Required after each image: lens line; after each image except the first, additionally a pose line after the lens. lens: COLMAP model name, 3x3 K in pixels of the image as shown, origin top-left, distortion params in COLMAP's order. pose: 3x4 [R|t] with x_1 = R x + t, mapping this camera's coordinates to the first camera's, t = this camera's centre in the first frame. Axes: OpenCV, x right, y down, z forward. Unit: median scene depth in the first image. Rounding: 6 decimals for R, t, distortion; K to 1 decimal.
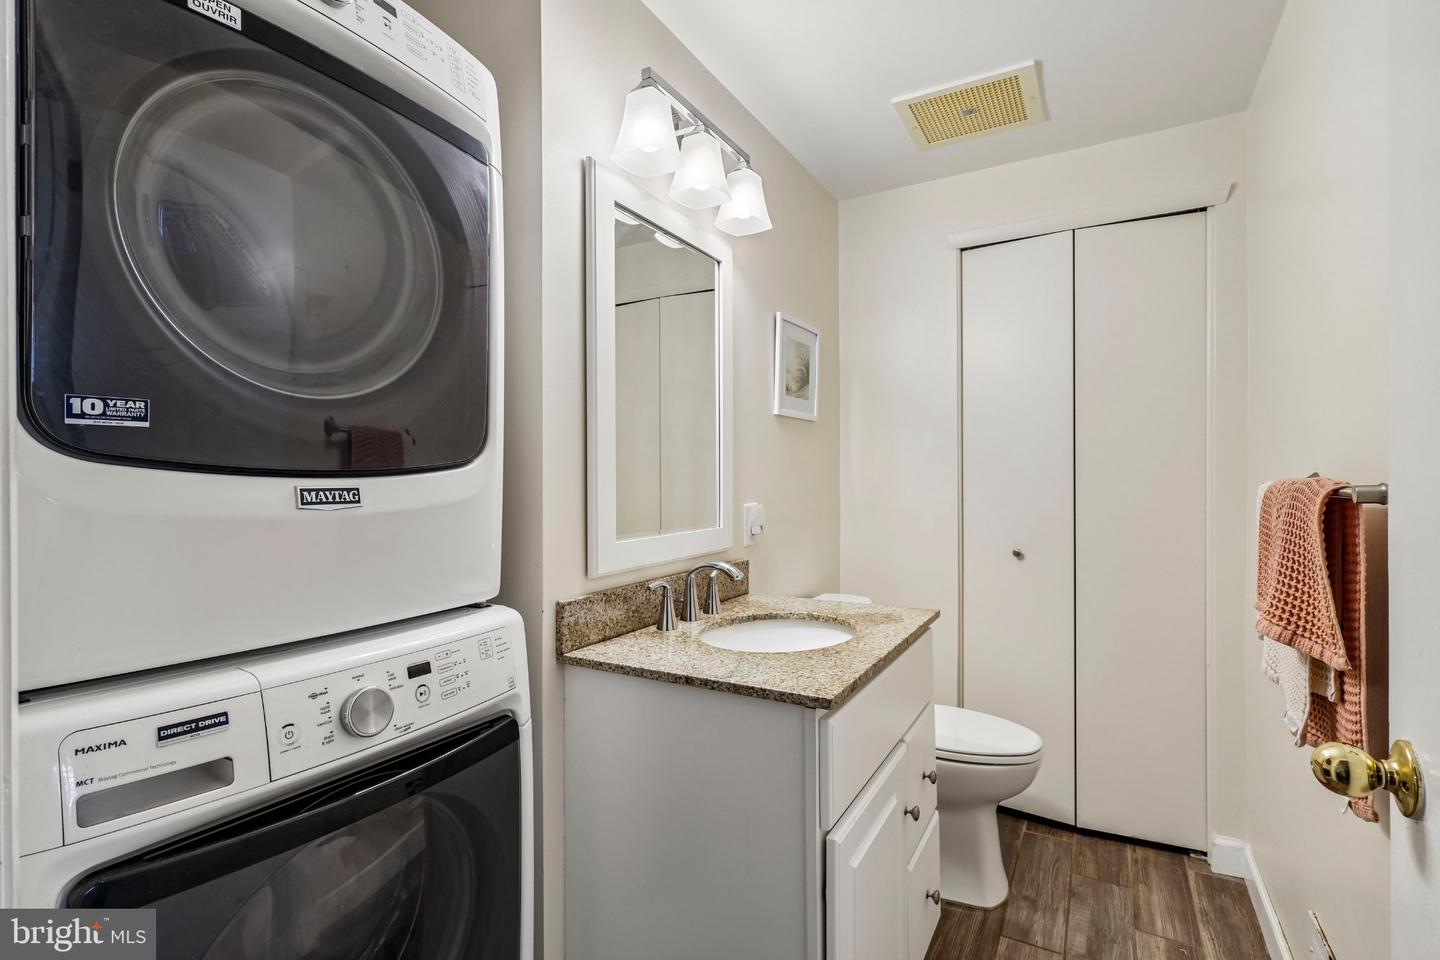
lens RADIAL K [[672.3, 0, 718.5], [0, 672.3, 478.3], [0, 0, 1]] dist [-0.004707, 0.004707]
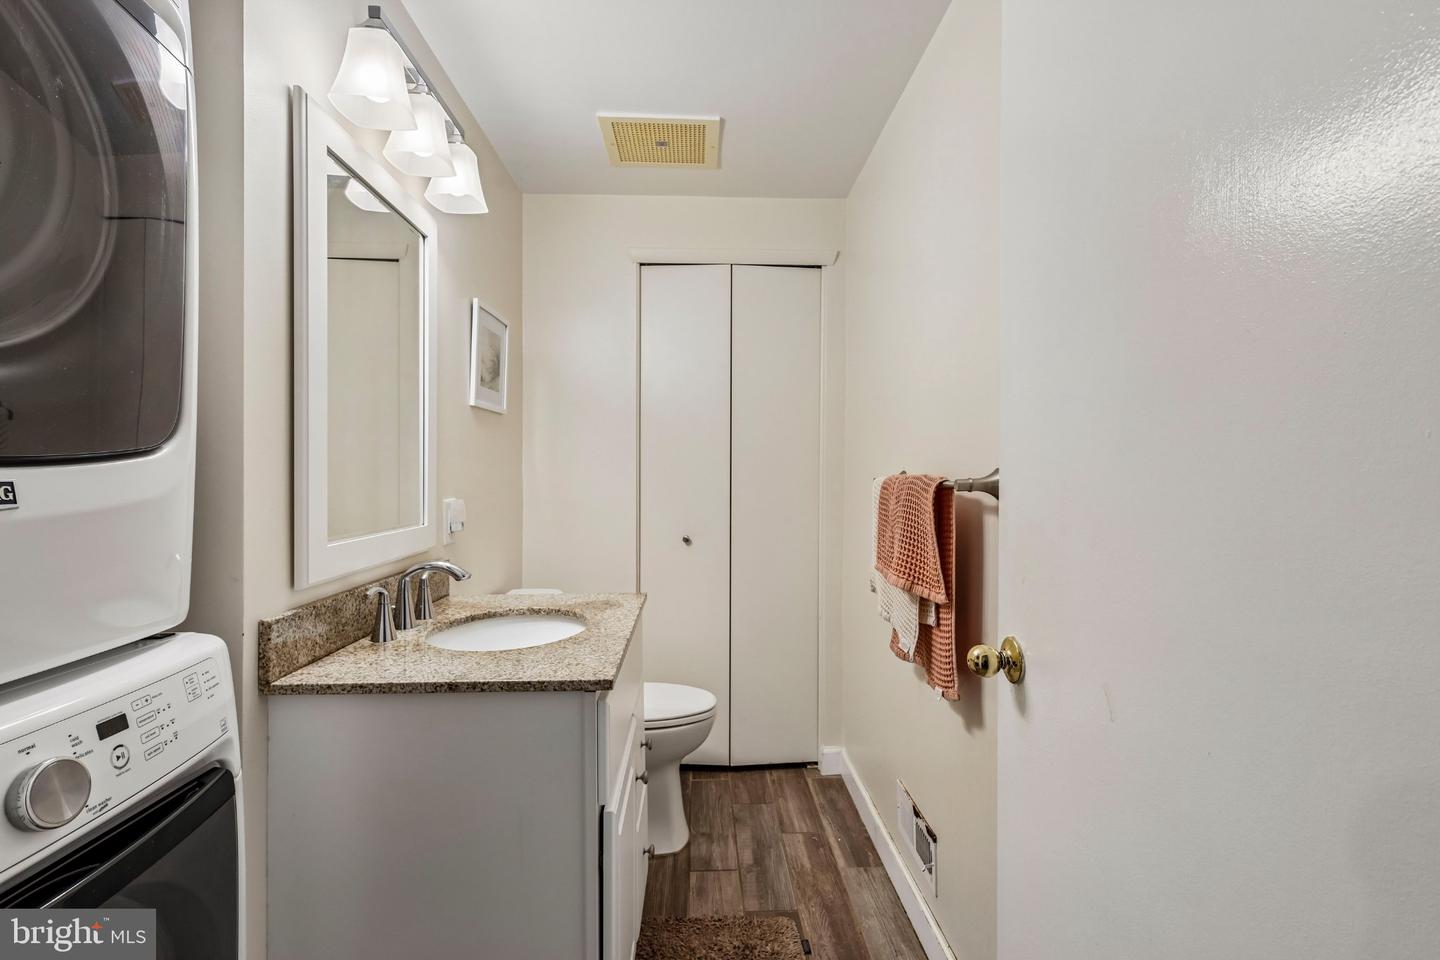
lens RADIAL K [[672.3, 0, 723.2], [0, 672.3, 477.9], [0, 0, 1]] dist [-0.004707, 0.004707]
pose [[0.843127, 0.002126, 0.537710, -0.172944], [-0.005564, 0.999973, 0.004771, 0.001535], [-0.537685, -0.007015, 0.843116, 0.005494]]
